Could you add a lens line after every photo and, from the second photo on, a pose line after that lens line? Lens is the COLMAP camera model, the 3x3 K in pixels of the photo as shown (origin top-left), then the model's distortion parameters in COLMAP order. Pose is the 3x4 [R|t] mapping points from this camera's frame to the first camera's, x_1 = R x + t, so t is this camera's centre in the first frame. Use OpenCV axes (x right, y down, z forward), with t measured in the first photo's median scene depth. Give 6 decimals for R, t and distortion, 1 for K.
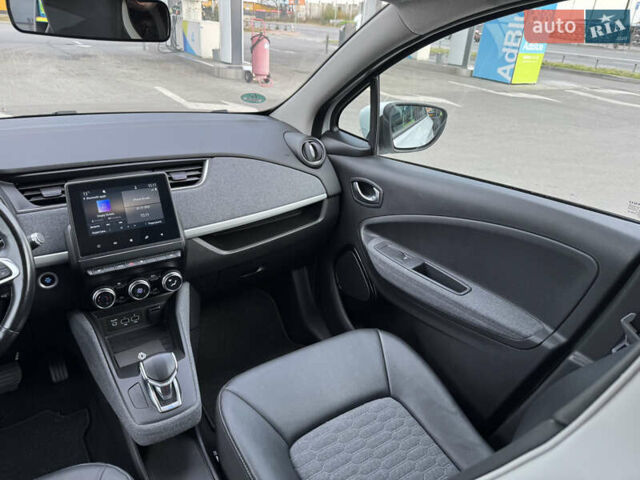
lens RADIAL K [[450.0, 0, 320.6], [0, 450.0, 241.4], [0, 0, 1]] dist [0.025391, -0.028710]
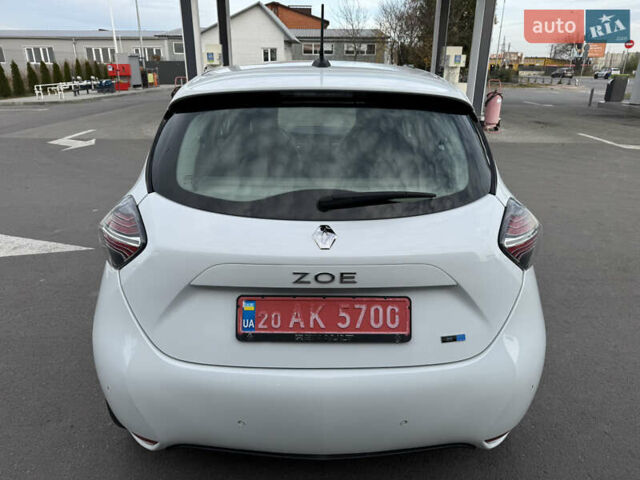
lens RADIAL K [[459.0, 0, 321.5], [0, 459.0, 244.3], [0, 0, 1]] dist [0.012541, -0.011638]
pose [[0.838981, 0.140175, -0.525797, 0.149528], [-0.196653, 0.979052, -0.052776, 0.084560], [0.507385, 0.147678, 0.848971, -0.190032]]
